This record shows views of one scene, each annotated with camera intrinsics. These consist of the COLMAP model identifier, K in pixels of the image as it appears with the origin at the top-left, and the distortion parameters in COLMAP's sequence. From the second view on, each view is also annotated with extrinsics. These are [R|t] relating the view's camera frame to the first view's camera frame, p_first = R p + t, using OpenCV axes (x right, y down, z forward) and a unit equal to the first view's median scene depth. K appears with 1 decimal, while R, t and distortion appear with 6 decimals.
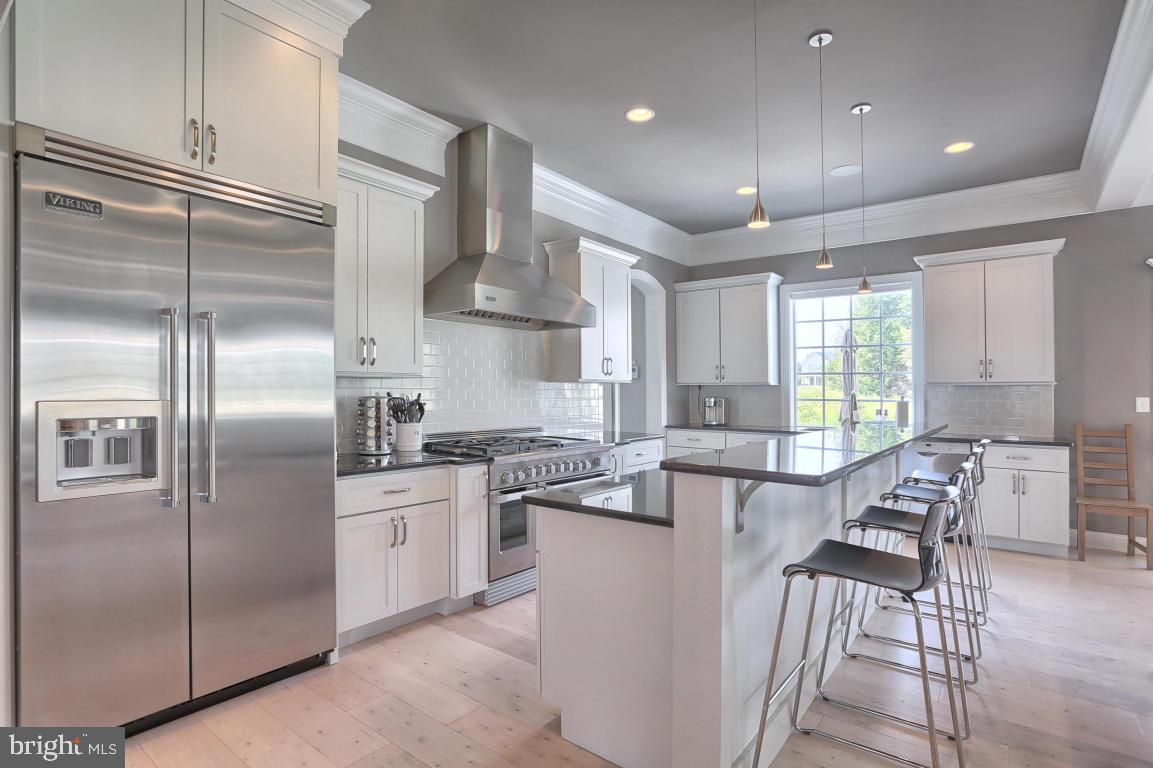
lens RADIAL K [[575.0, 0, 584.8], [0, 575.0, 381.7], [0, 0, 1]] dist [-0.027113, -0.000719]
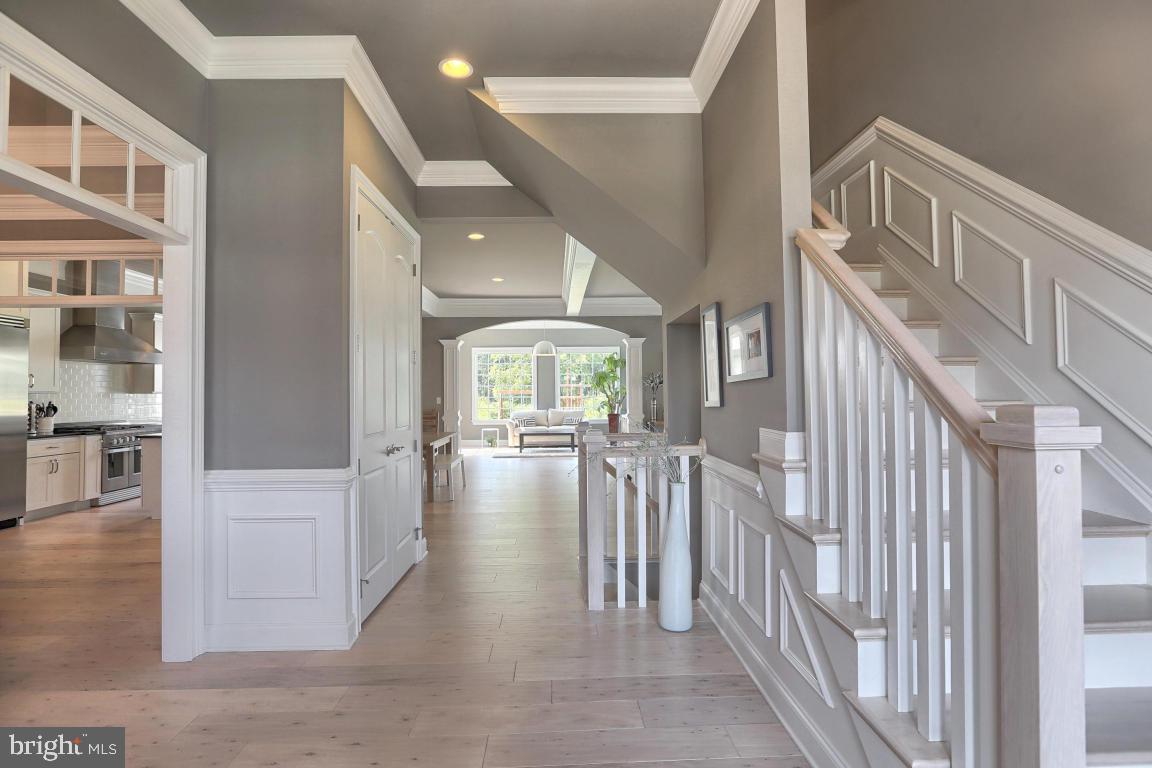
lens RADIAL K [[567.7, 0, 573.5], [0, 567.7, 377.0], [0, 0, 1]] dist [-0.002085, -0.000179]
pose [[0.782731, 0.010575, 0.622270, -0.100383], [-0.002995, 0.999908, -0.013224, -0.036453], [-0.622353, 0.008487, 0.782691, -1.447819]]
